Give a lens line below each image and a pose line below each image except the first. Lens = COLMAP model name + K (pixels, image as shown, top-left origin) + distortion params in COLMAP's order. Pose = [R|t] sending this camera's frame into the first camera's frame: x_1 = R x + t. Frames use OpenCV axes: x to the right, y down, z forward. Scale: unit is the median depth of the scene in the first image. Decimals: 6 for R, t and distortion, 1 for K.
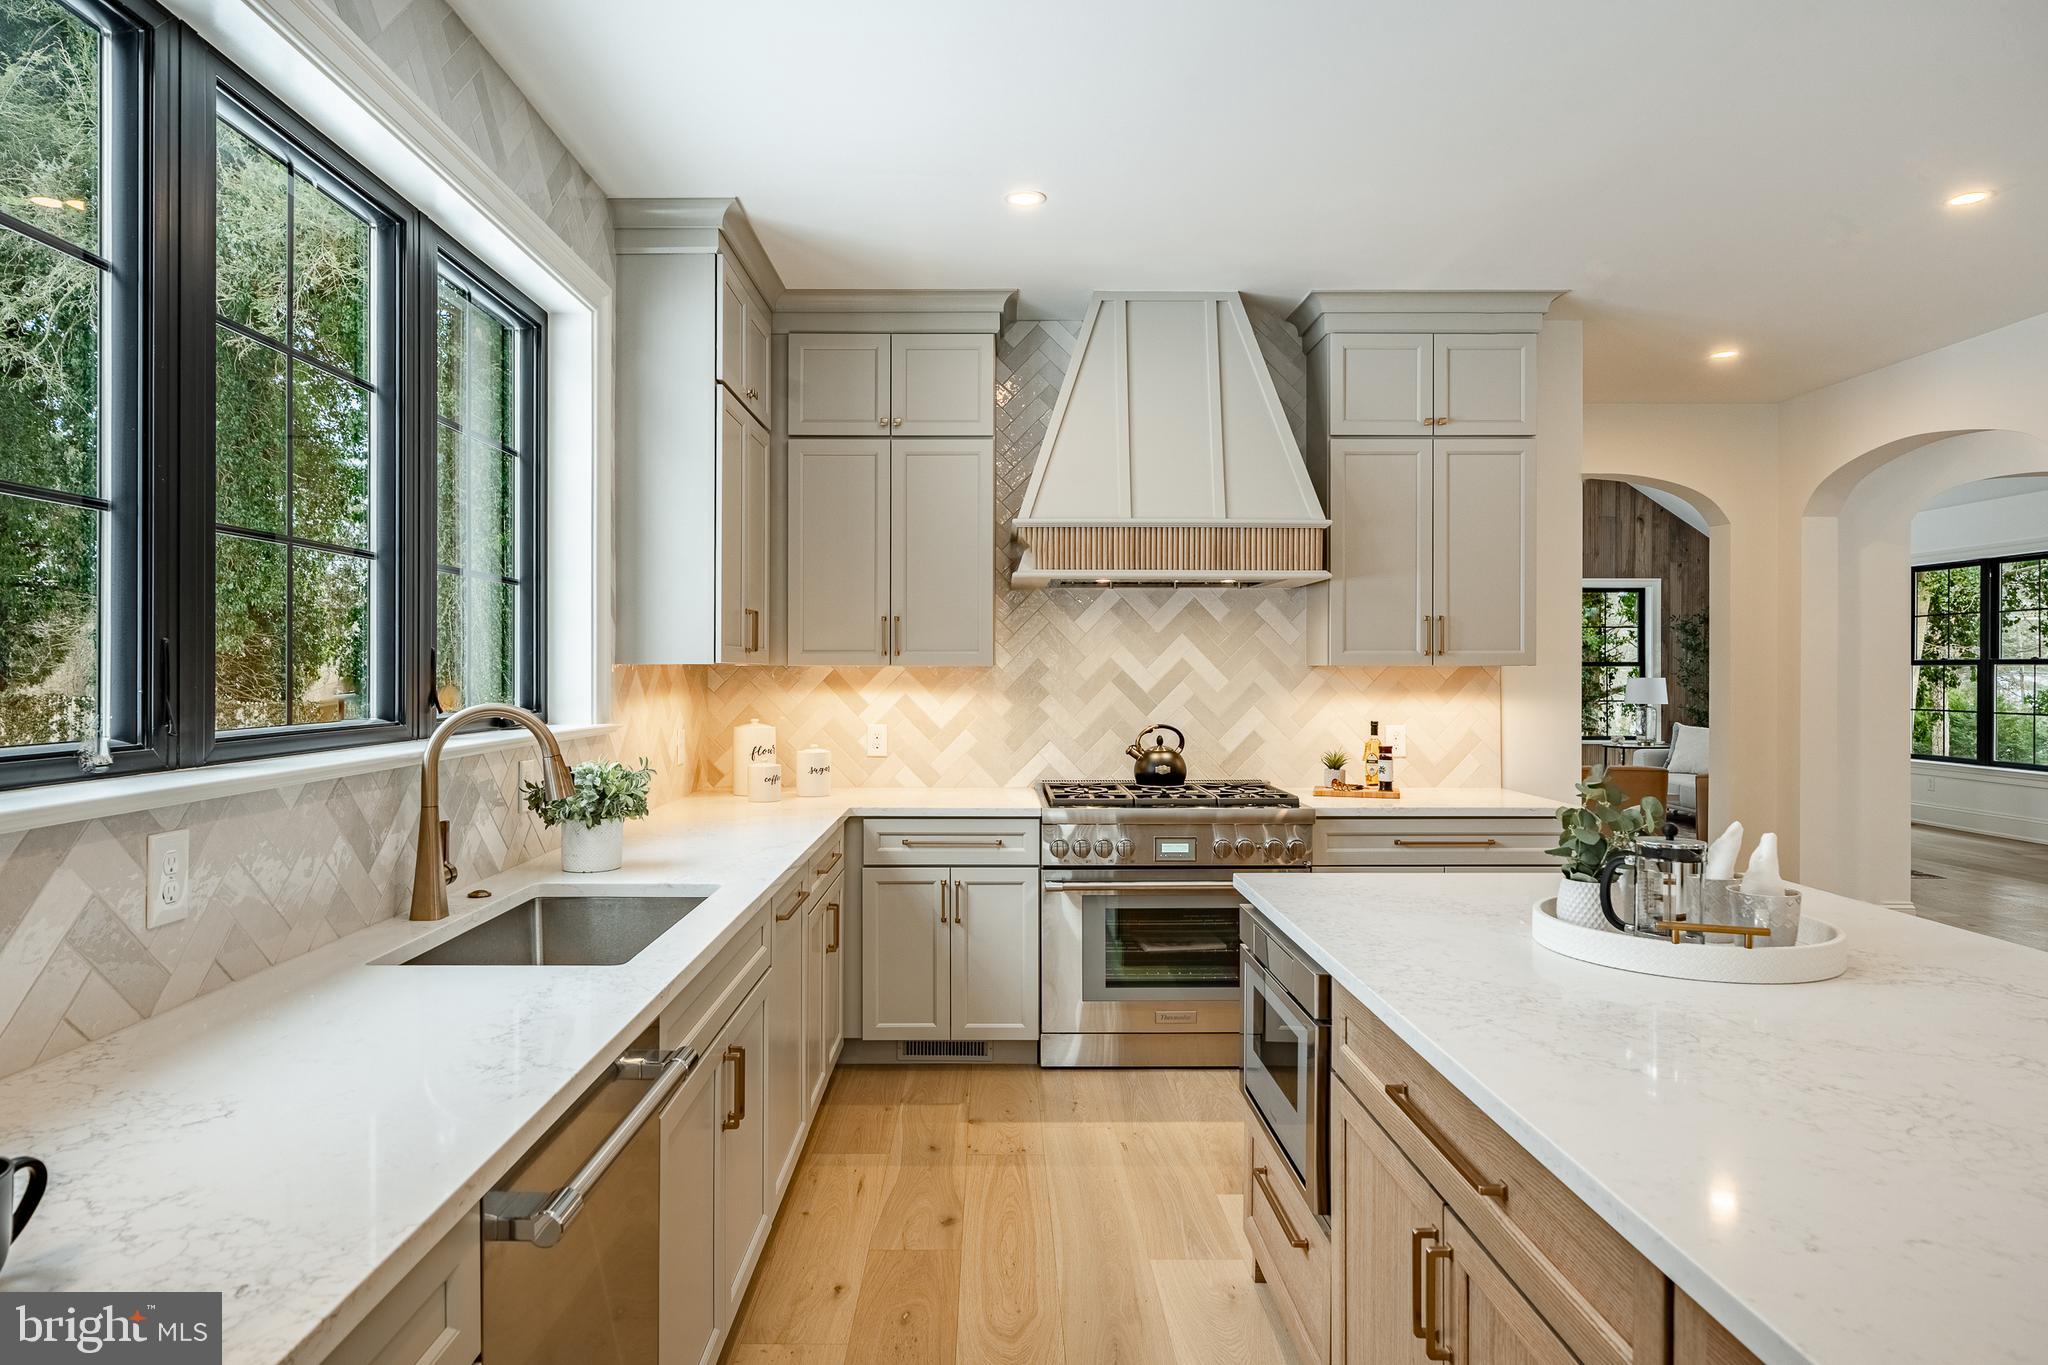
lens RADIAL K [[1196.5, 0, 991.3], [0, 1196.5, 673.8], [0, 0, 1]] dist [-0.002761, -0.000637]
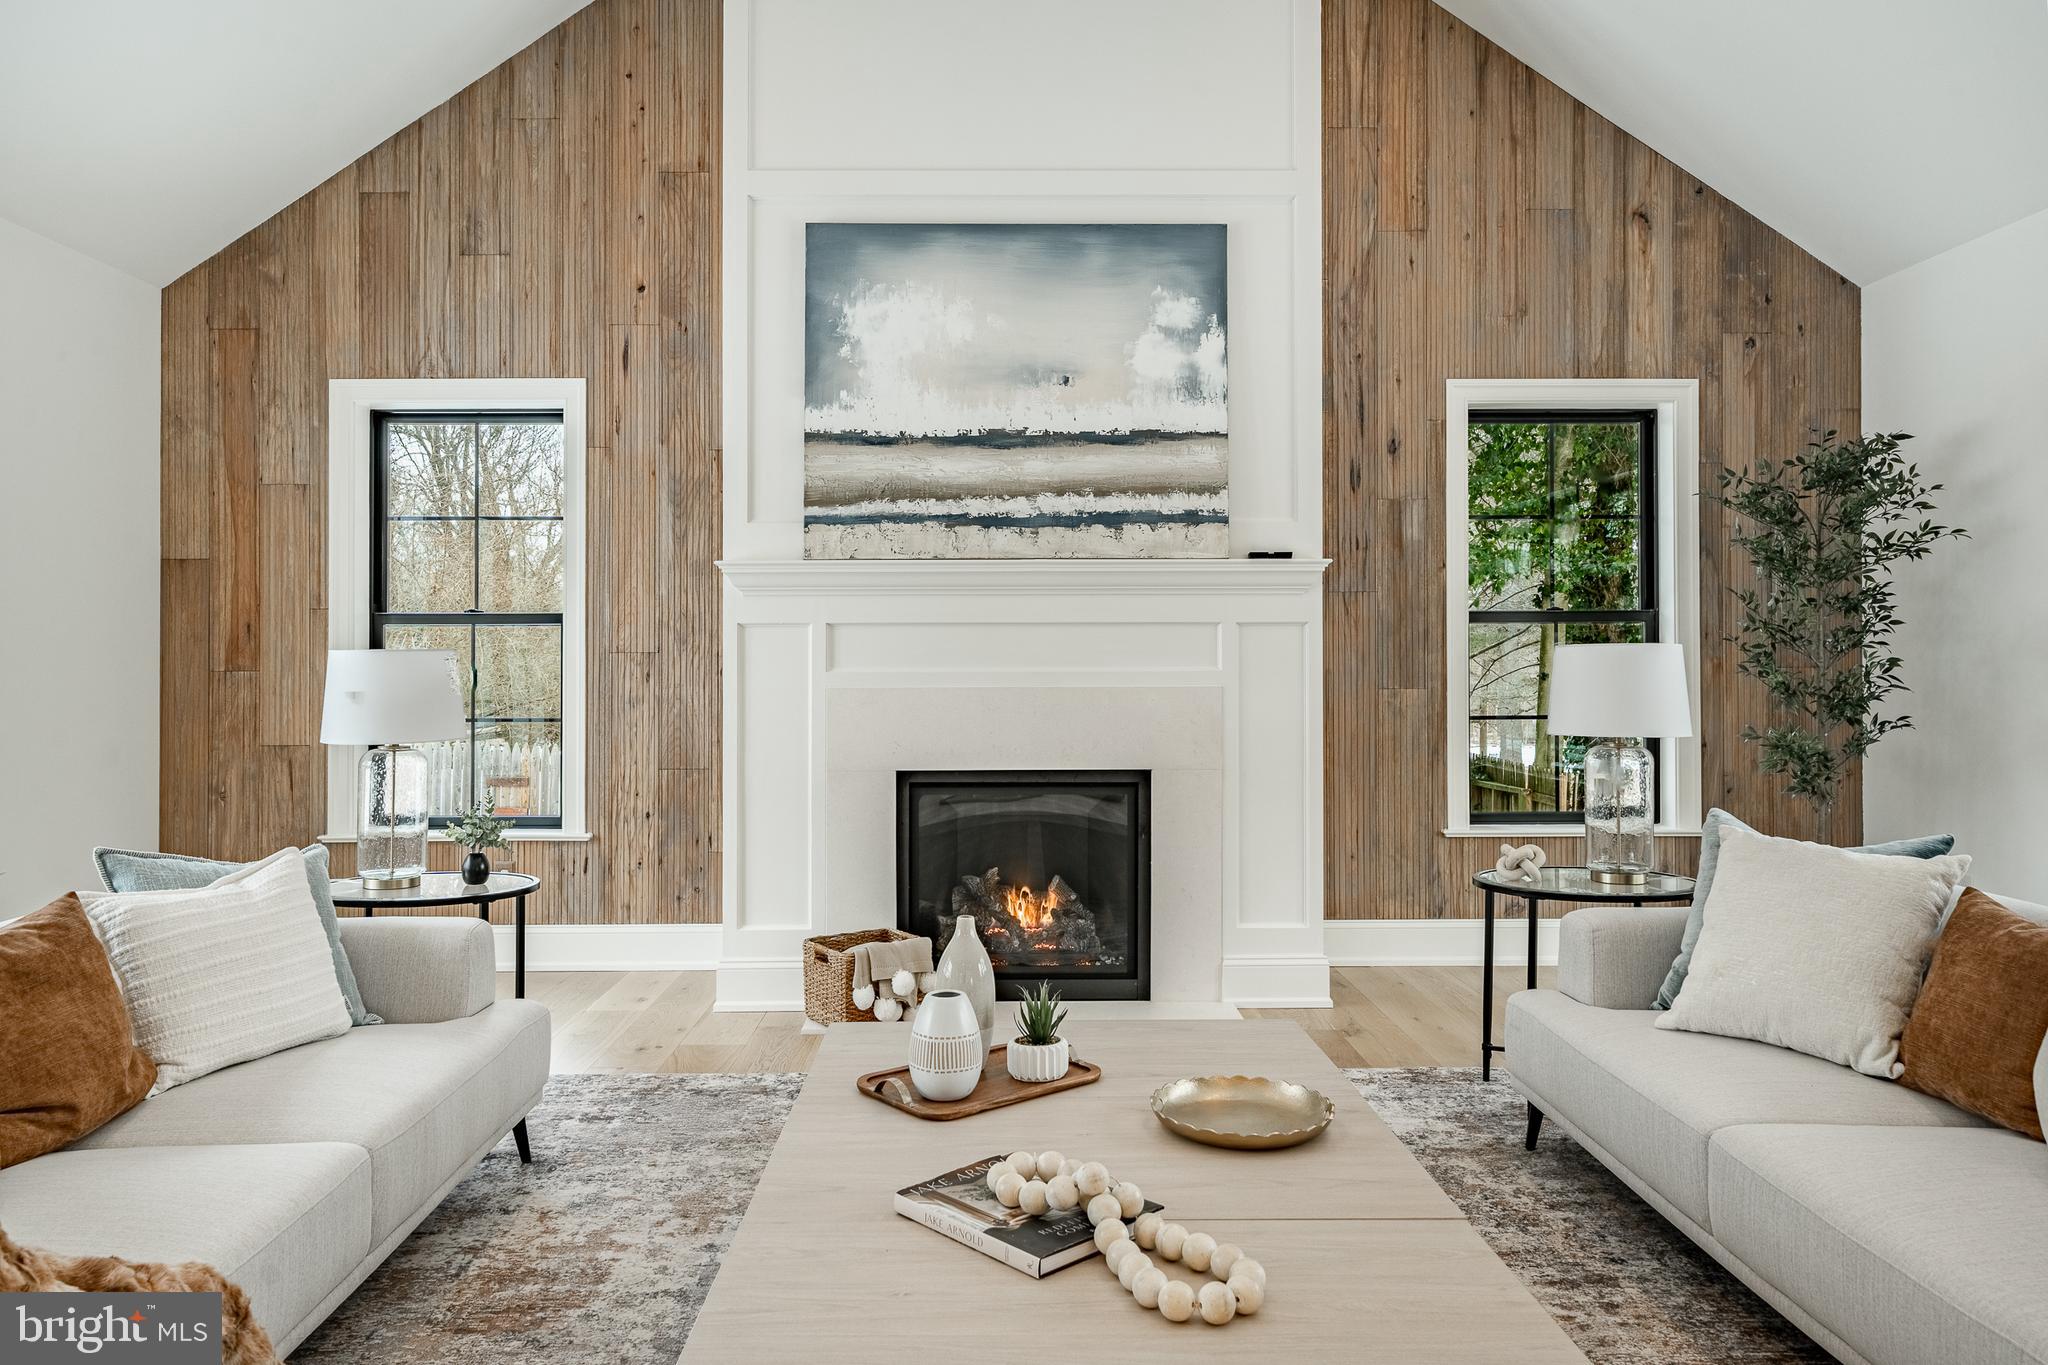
lens RADIAL K [[1377.4, 0, 1022.0], [0, 1377.4, 667.1], [0, 0, 1]] dist [-0.000974, -0.000515]
pose [[0.999865, -0.002436, 0.016265, 0.348654], [0.002525, 0.999982, -0.005404, 0.009173], [-0.016251, 0.005445, 0.999853, 0.587103]]
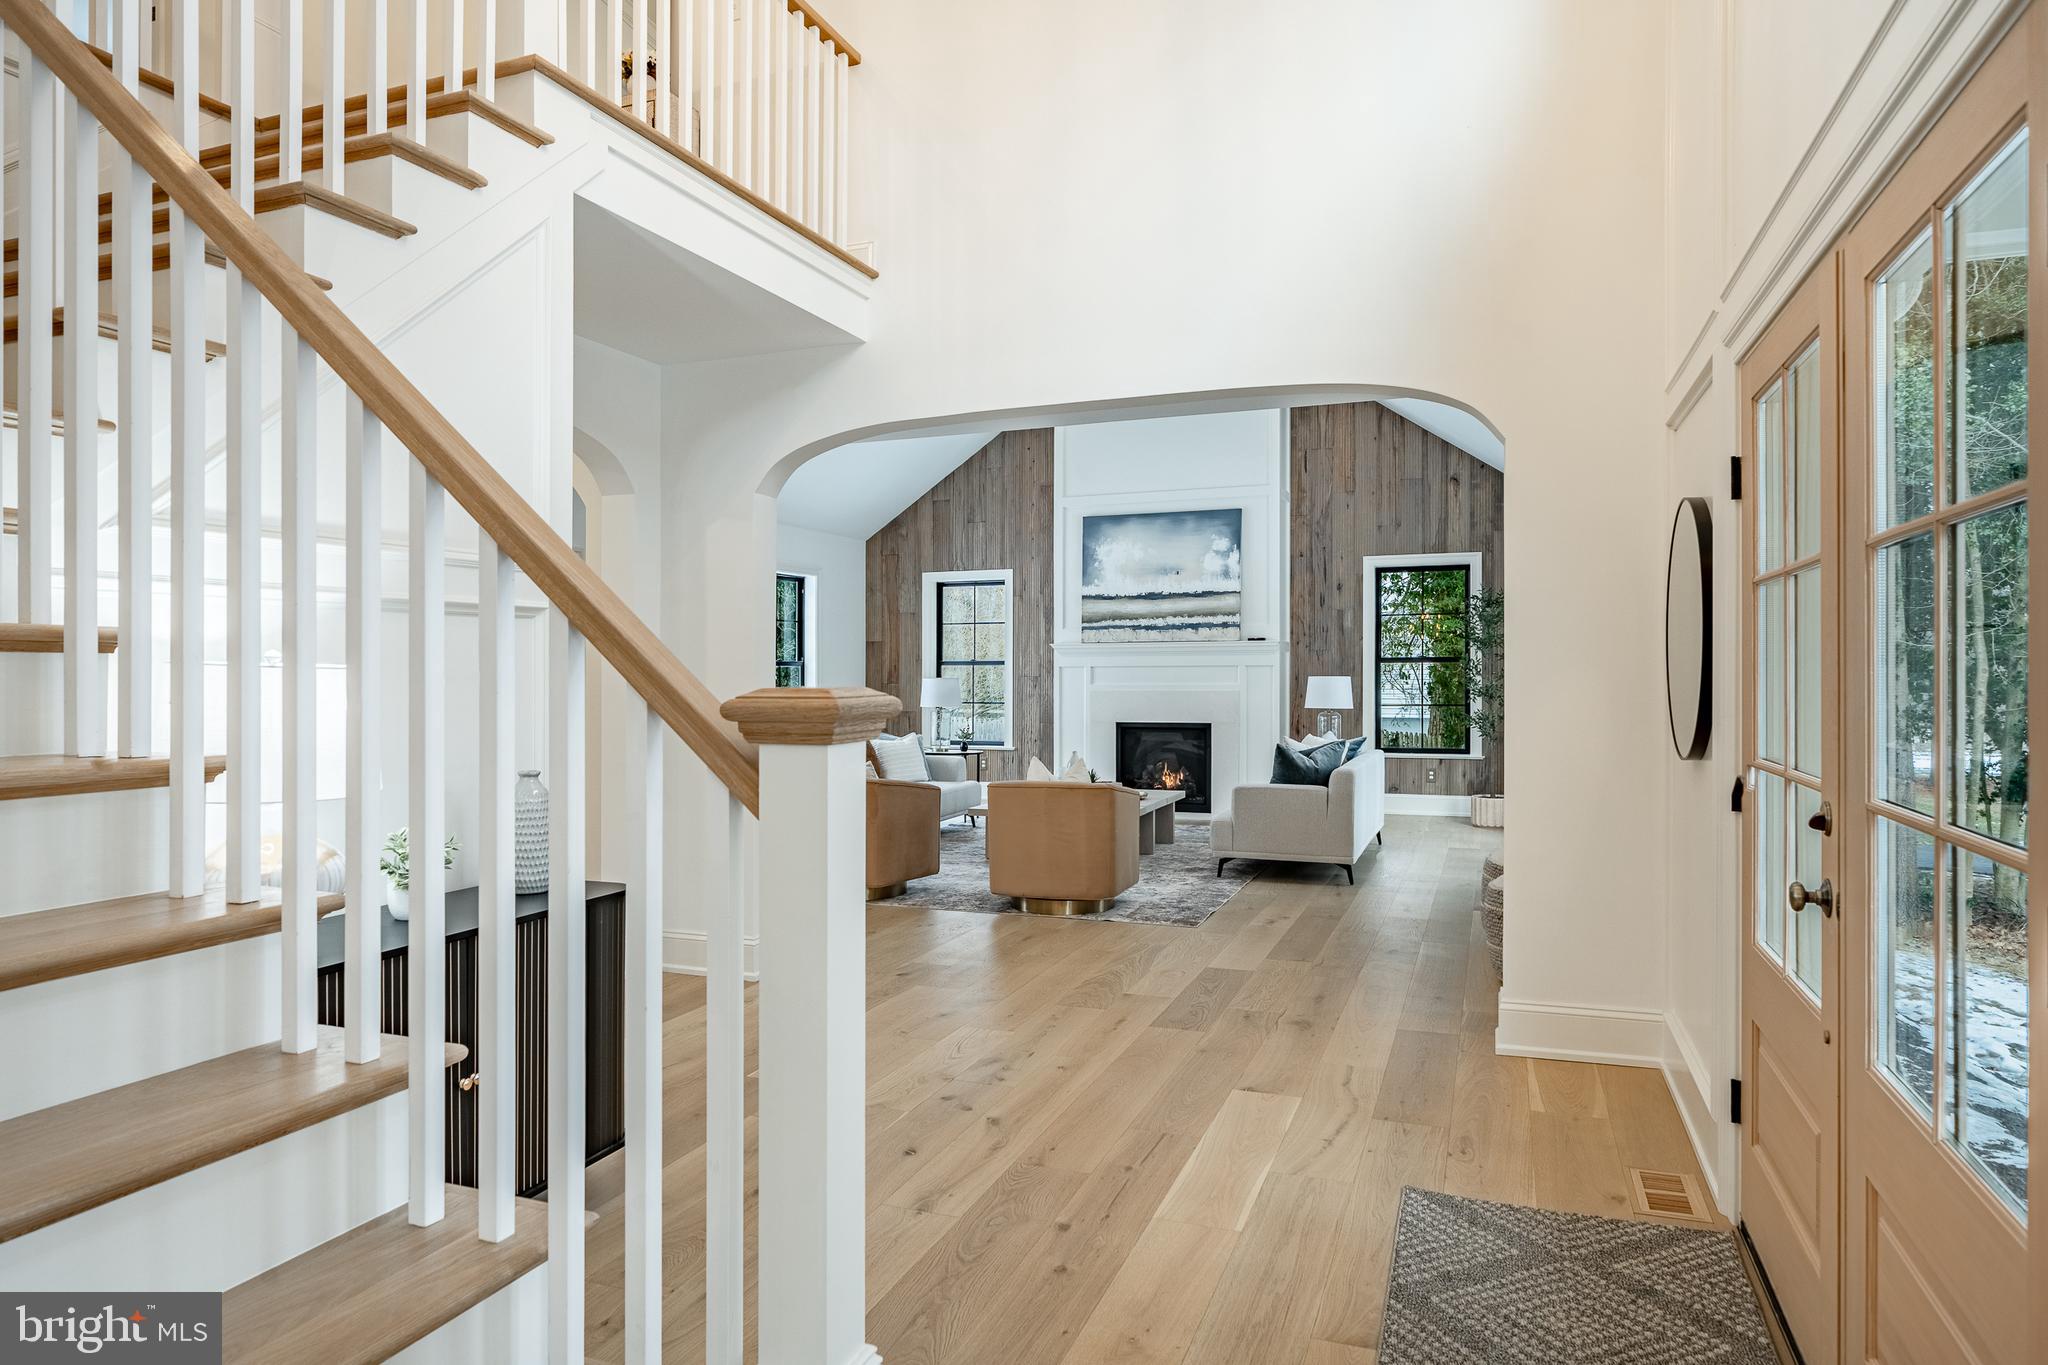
lens RADIAL K [[1228.1, 0, 1022.0], [0, 1228.1, 688.7], [0, 0, 1]] dist [0.003330, 0.000198]
pose [[0.934169, 0.001209, -0.356828, 0.566469], [0.001086, 0.999980, 0.006232, 0.005667], [0.356828, -0.006209, 0.934149, 0.126717]]
